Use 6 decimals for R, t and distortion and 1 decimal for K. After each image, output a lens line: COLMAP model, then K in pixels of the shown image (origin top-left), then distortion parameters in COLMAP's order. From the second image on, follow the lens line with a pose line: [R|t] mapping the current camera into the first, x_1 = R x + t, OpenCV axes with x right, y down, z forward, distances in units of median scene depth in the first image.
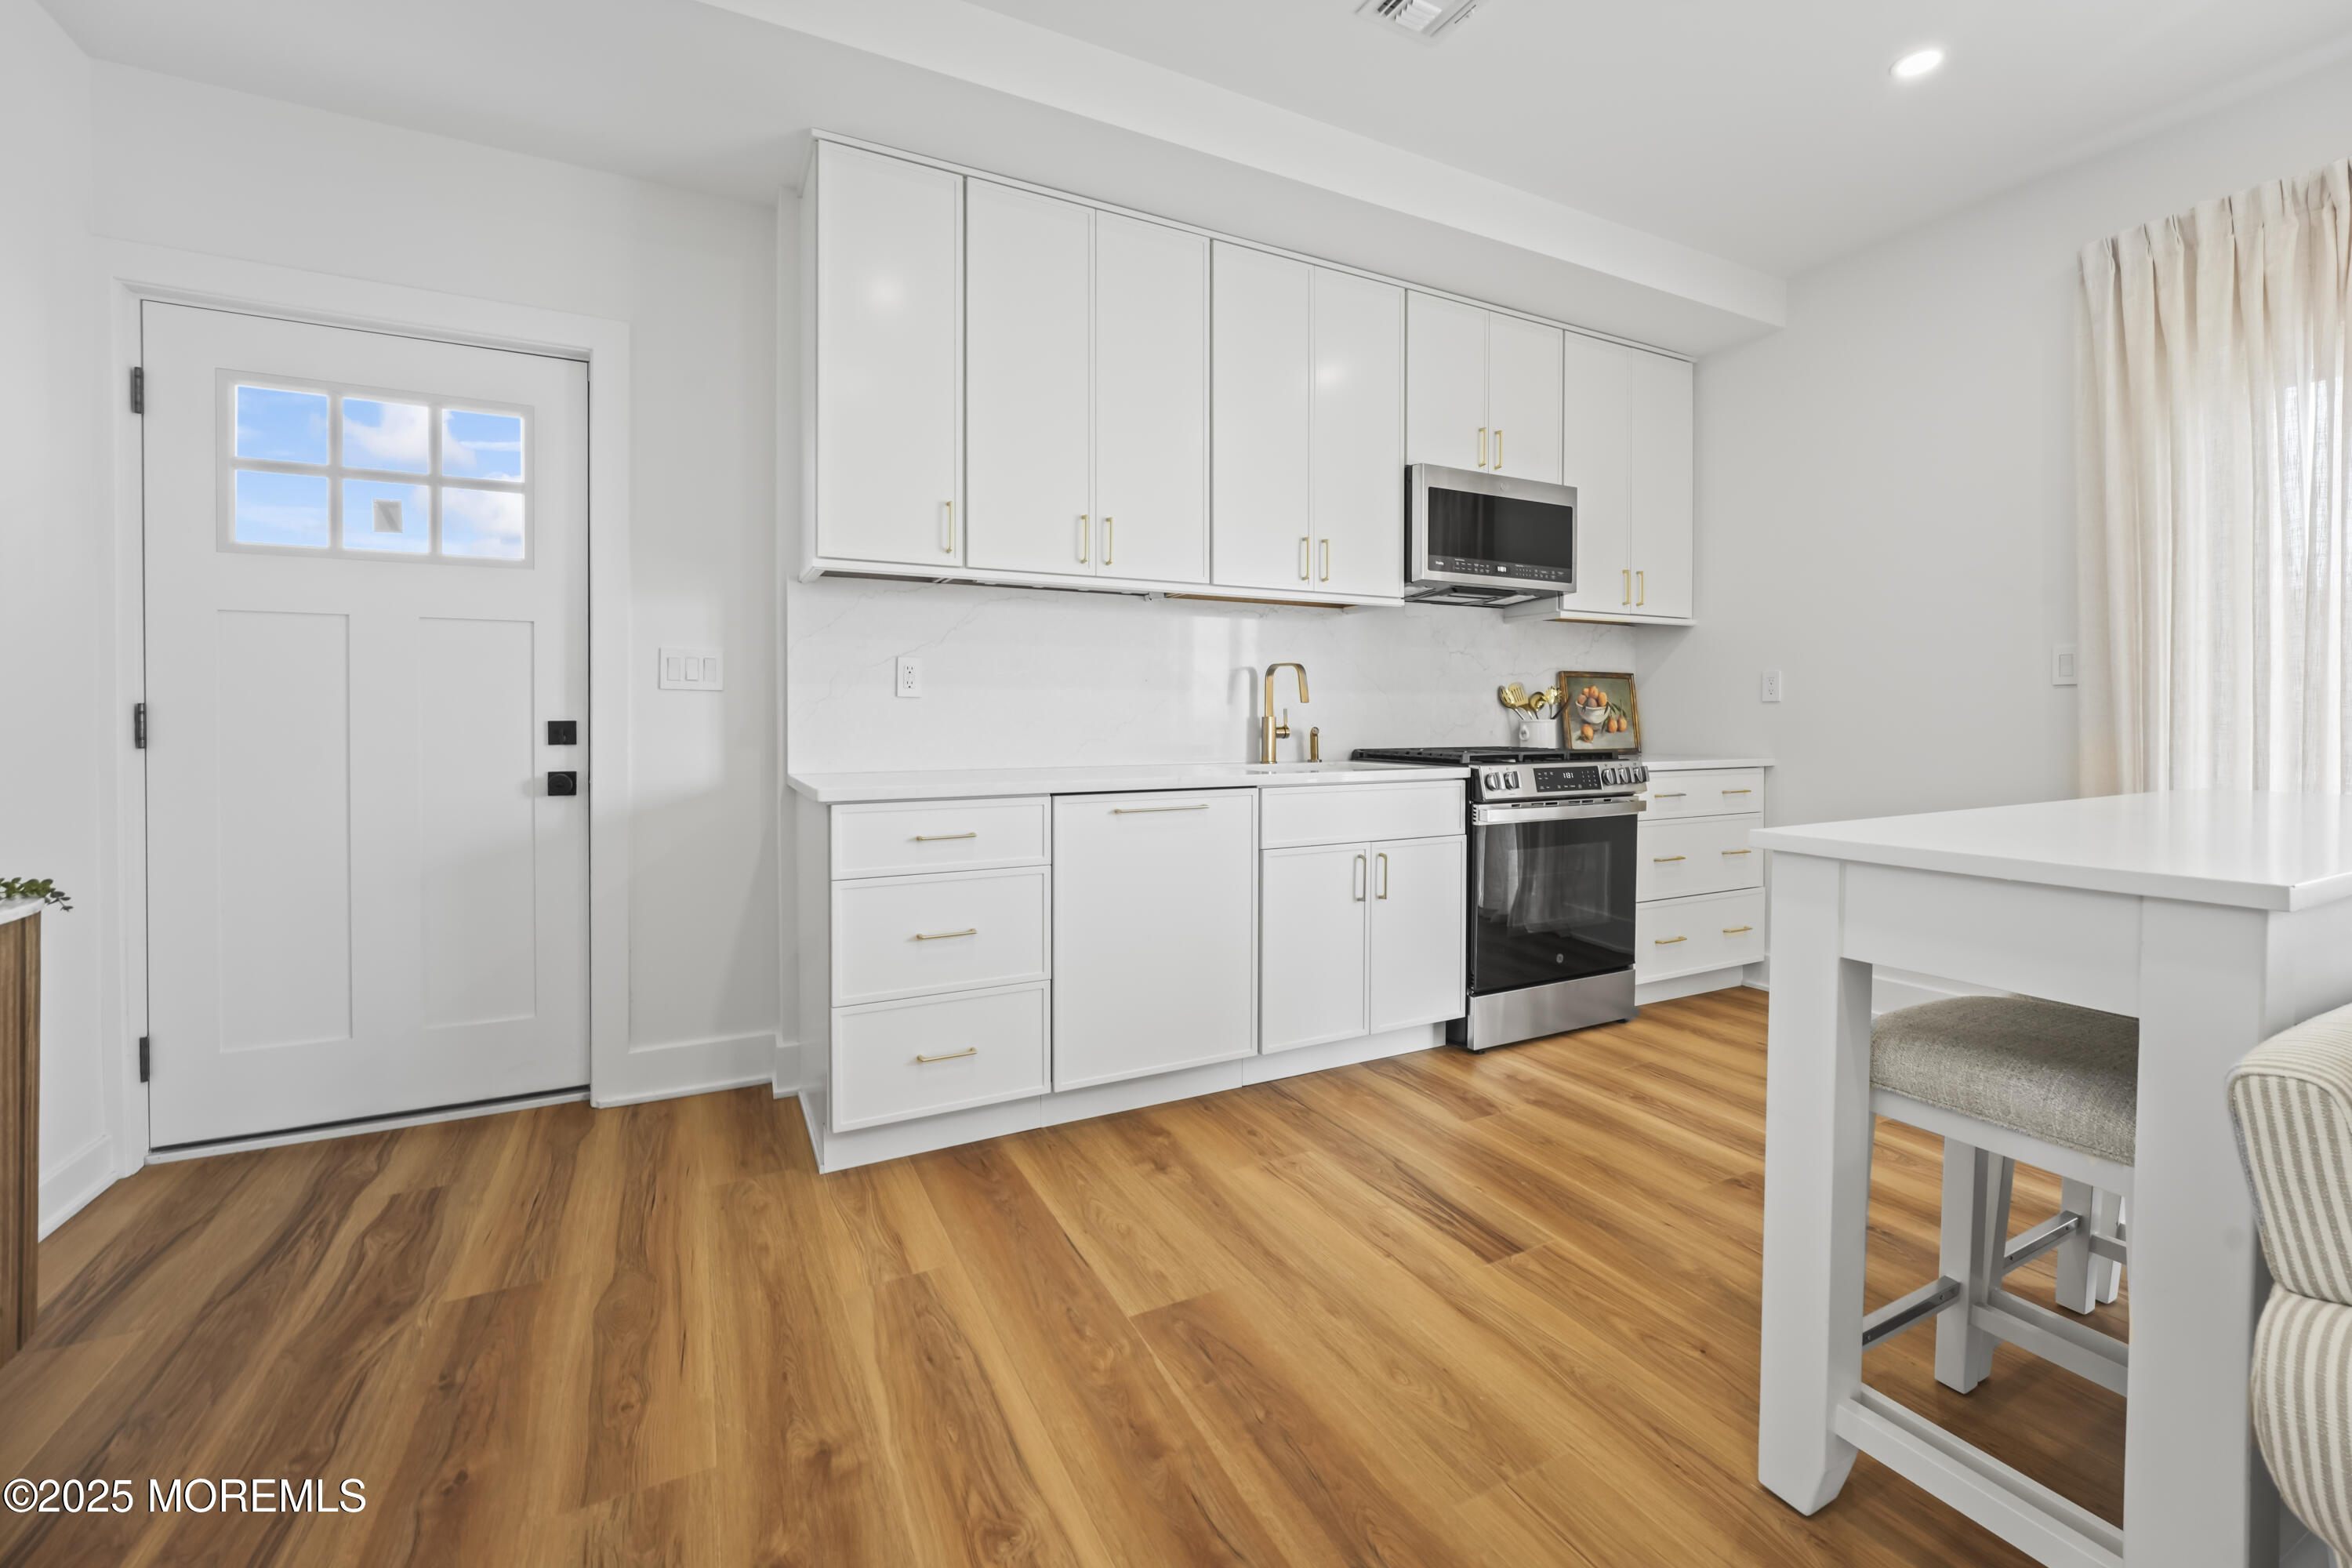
lens RADIAL K [[967.5, 0, 1169.3], [0, 967.5, 729.4], [0, 0, 1]] dist [-0.008803, 0.000092]
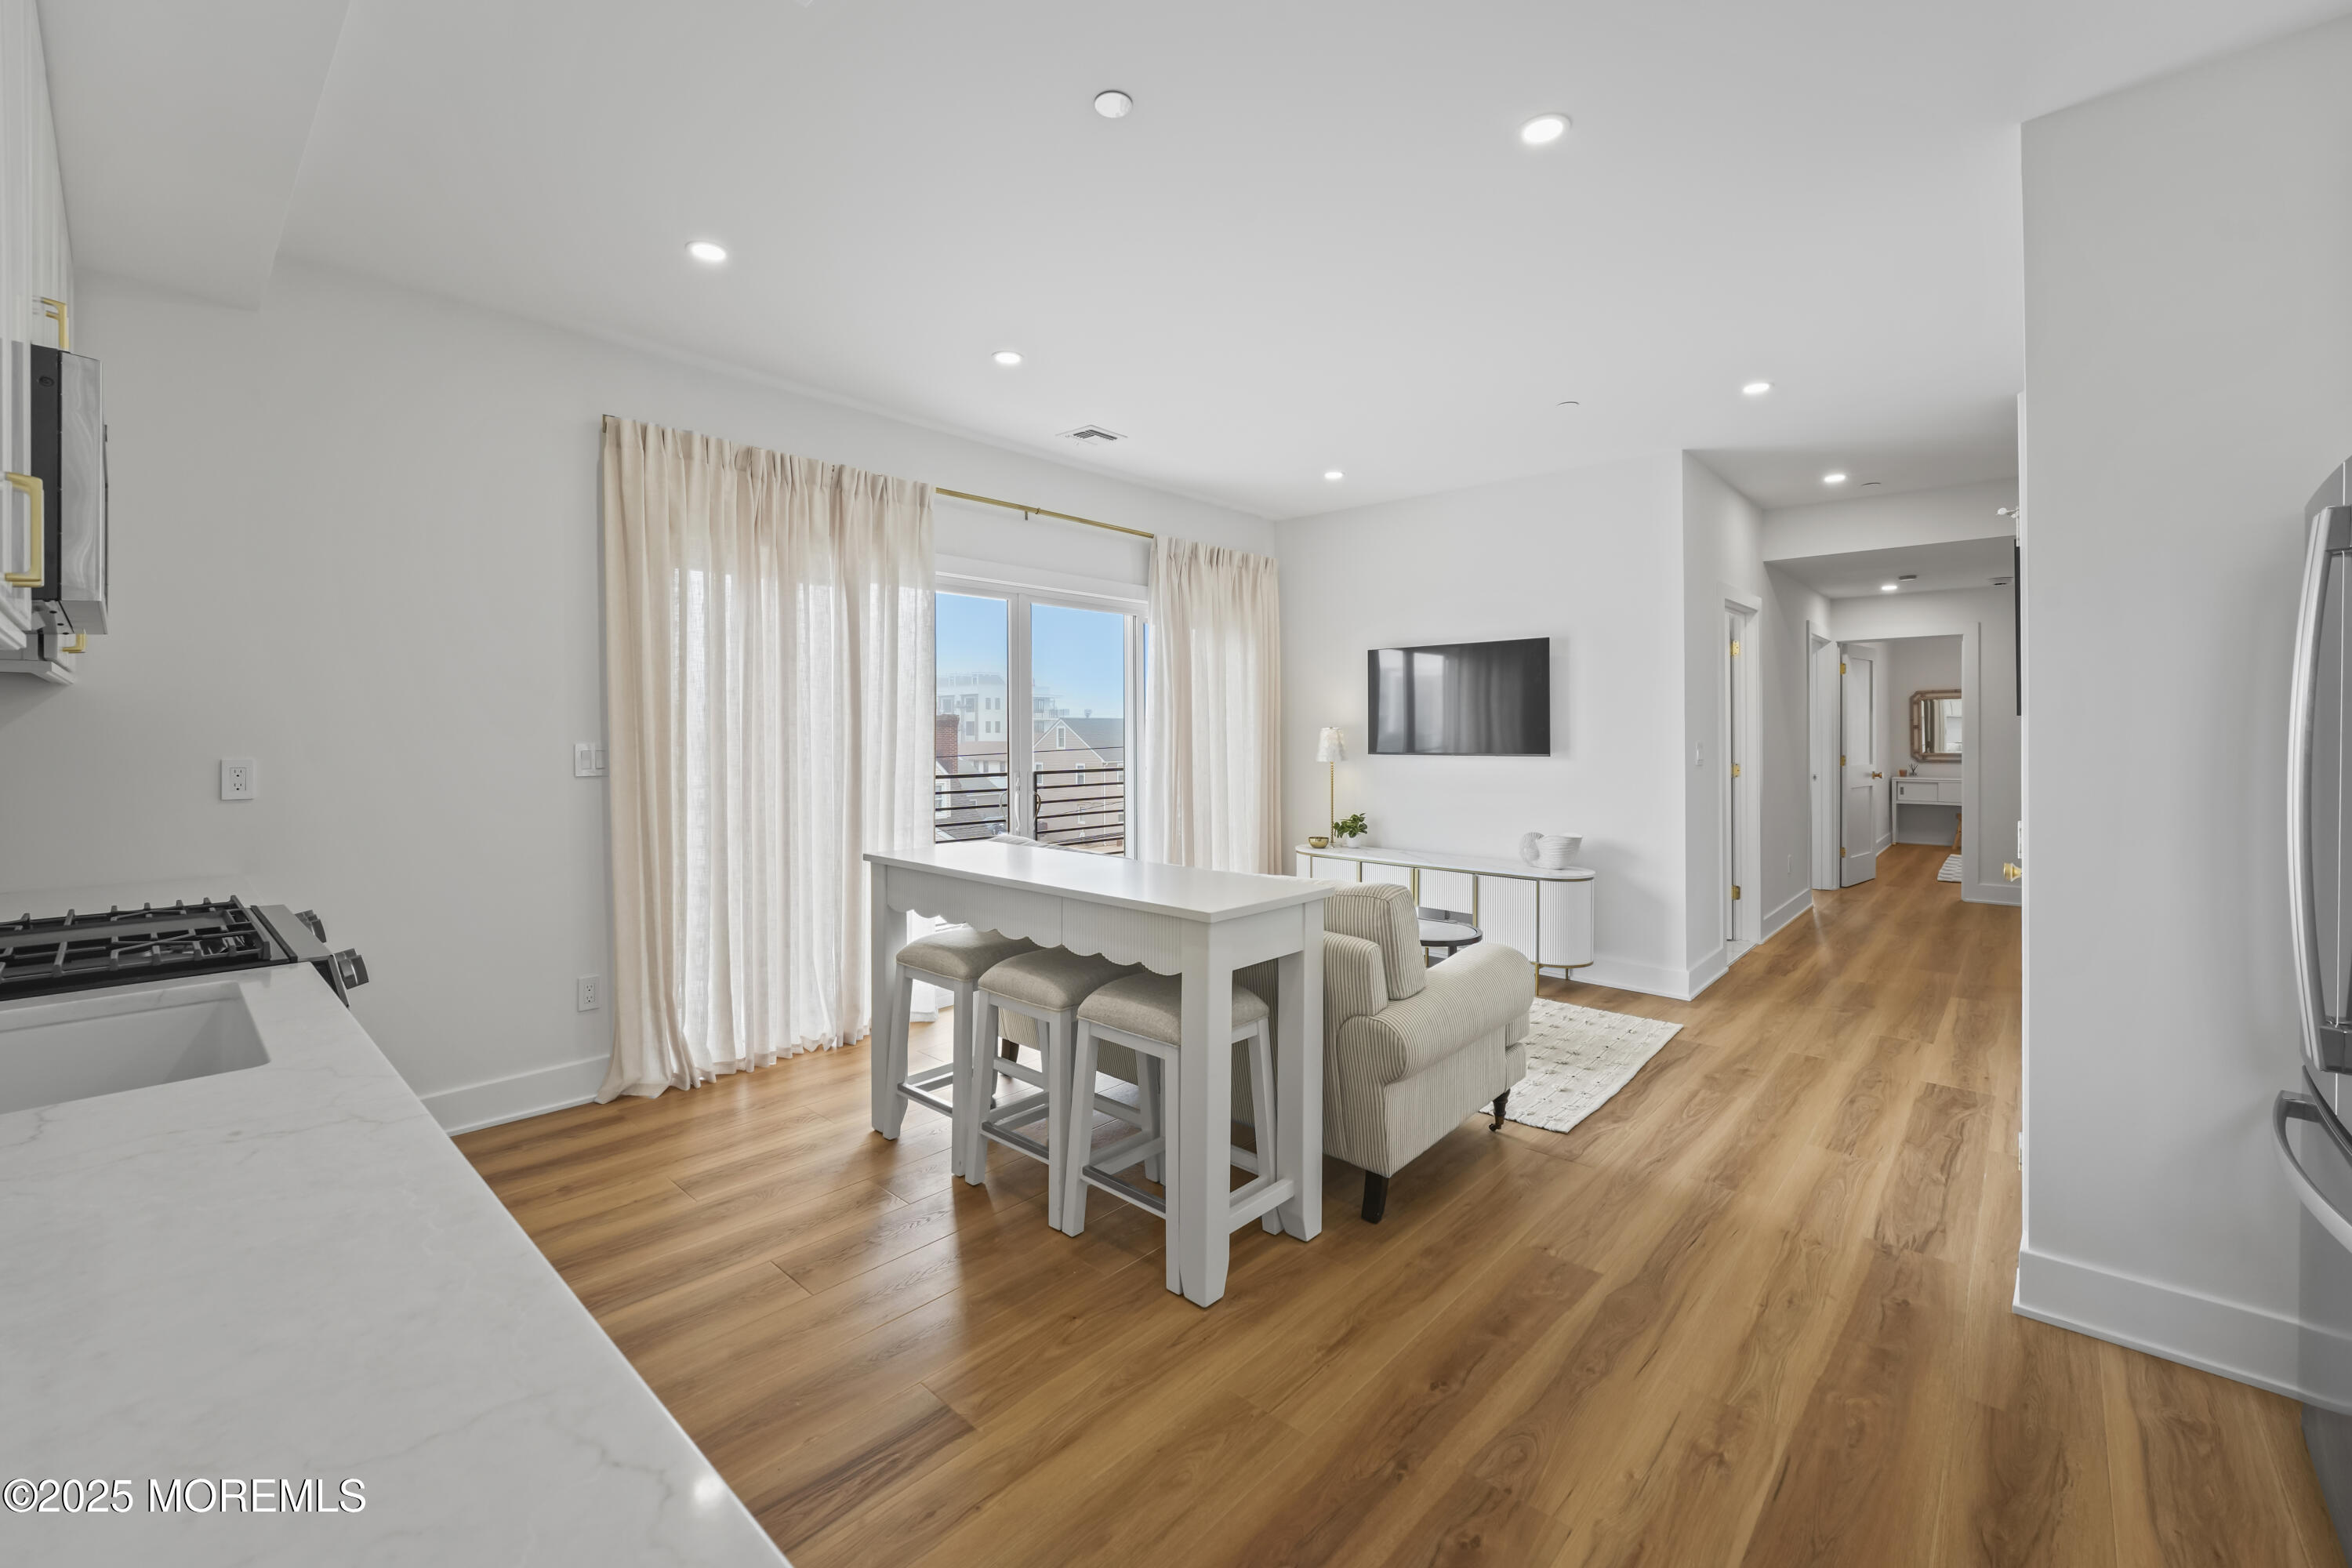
lens RADIAL K [[967.5, 0, 1169.3], [0, 967.5, 729.4], [0, 0, 1]] dist [-0.008803, 0.000092]
pose [[-0.354475, 0.004532, 0.935054, -0.433097], [0.011414, 0.999935, -0.000520, -0.098543], [-0.934996, 0.010488, -0.354504, 0.772467]]
